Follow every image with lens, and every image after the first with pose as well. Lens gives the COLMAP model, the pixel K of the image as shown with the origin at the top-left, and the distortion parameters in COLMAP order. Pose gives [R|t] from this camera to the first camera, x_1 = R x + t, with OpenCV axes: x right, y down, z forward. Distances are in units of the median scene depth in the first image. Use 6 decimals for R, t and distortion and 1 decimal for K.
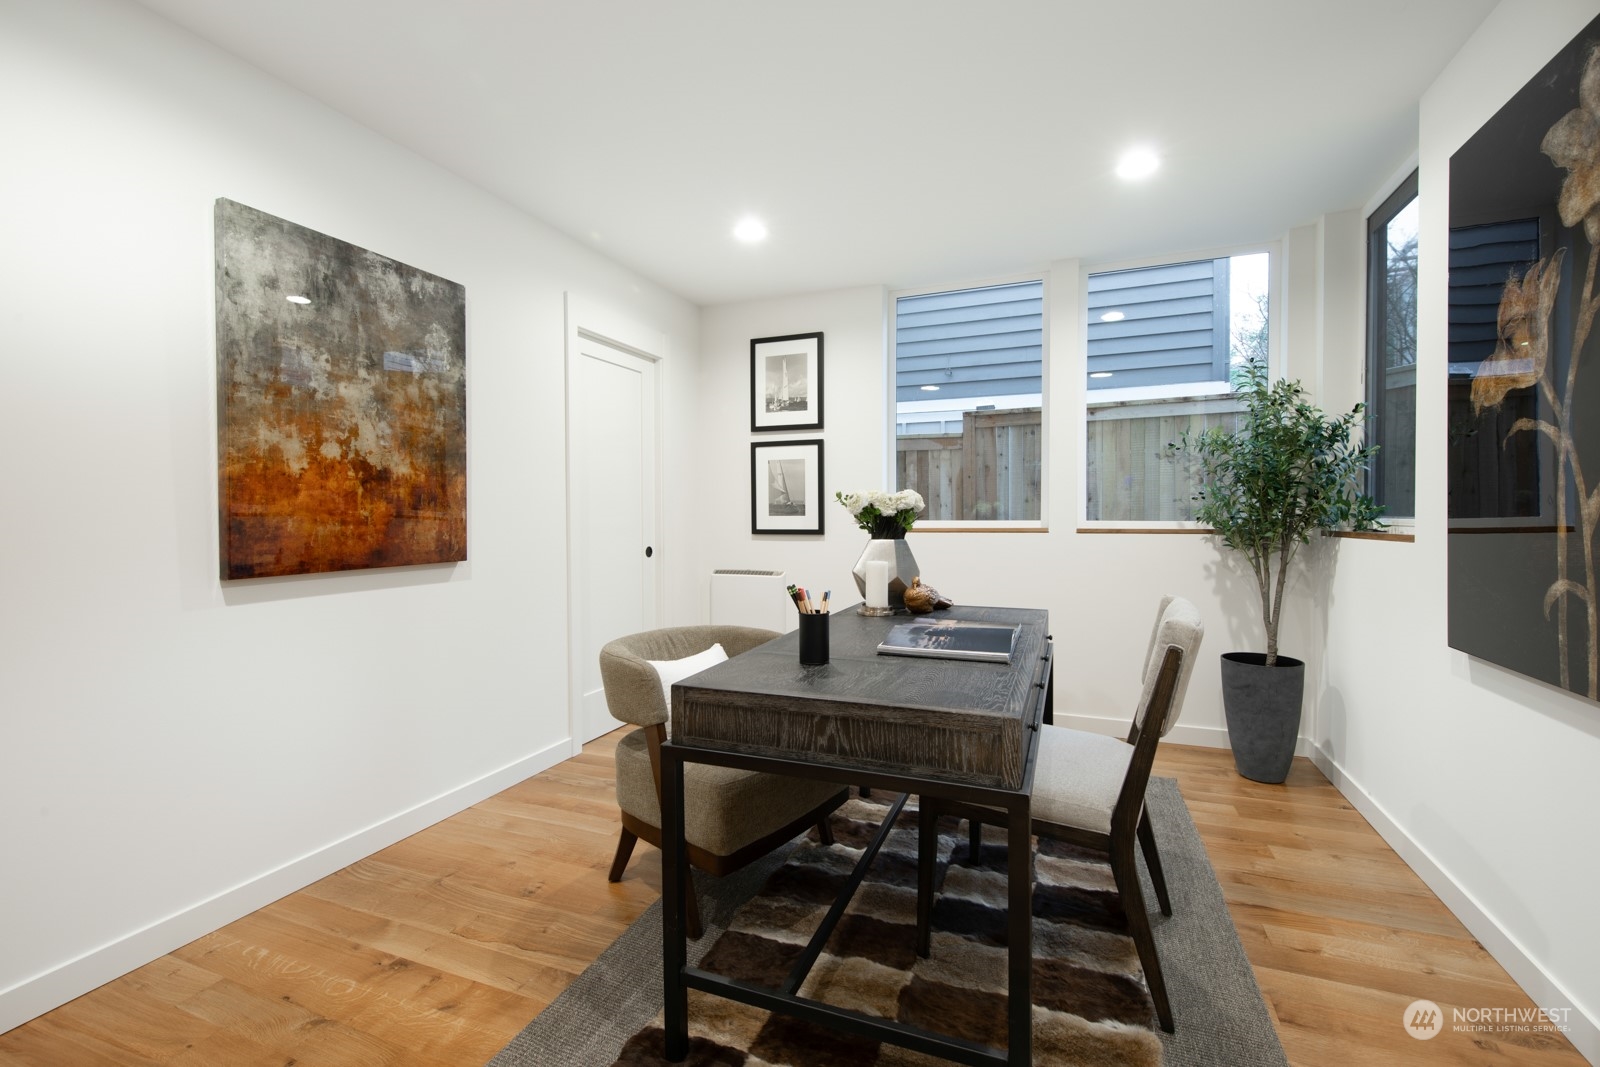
lens RADIAL K [[683.6, 0, 795.0], [0, 683.6, 545.9], [0, 0, 1]] dist [0.010833, -0.005809]
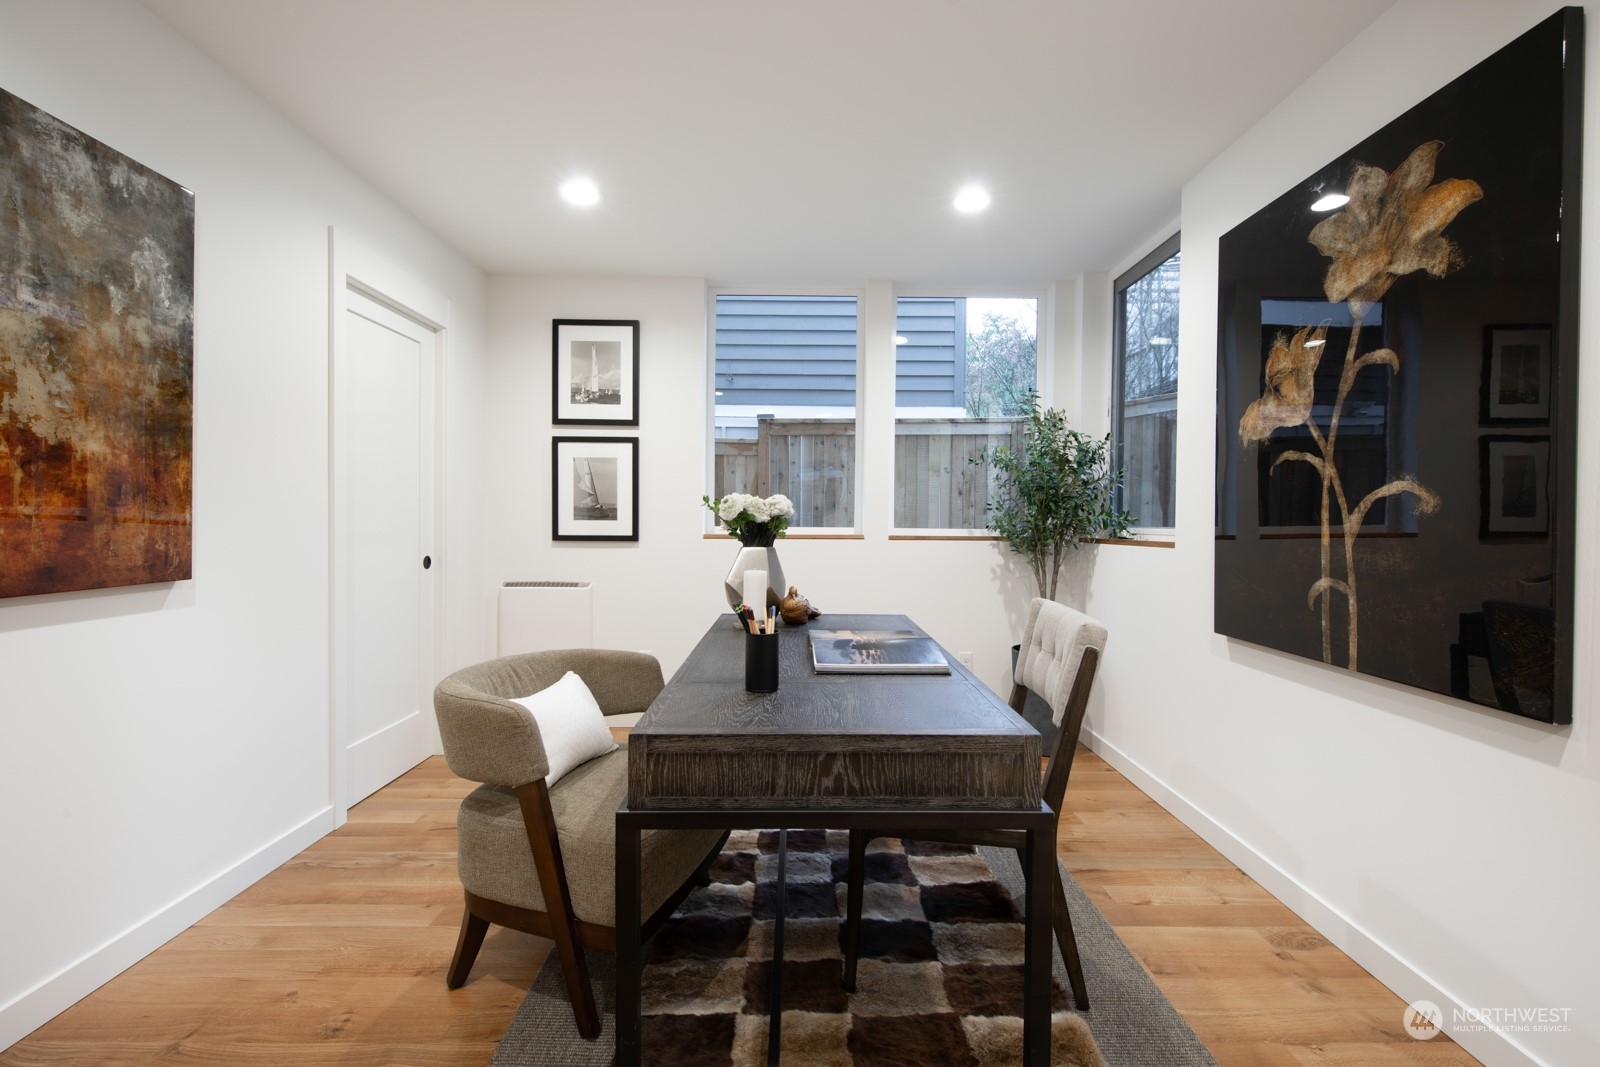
lens RADIAL K [[683.6, 0, 795.0], [0, 683.6, 545.9], [0, 0, 1]] dist [0.010833, -0.005809]
pose [[0.927710, -0.003096, 0.373288, -0.184567], [0.005805, 0.999964, -0.006133, -0.005490], [-0.373256, 0.007856, 0.927695, 0.119512]]
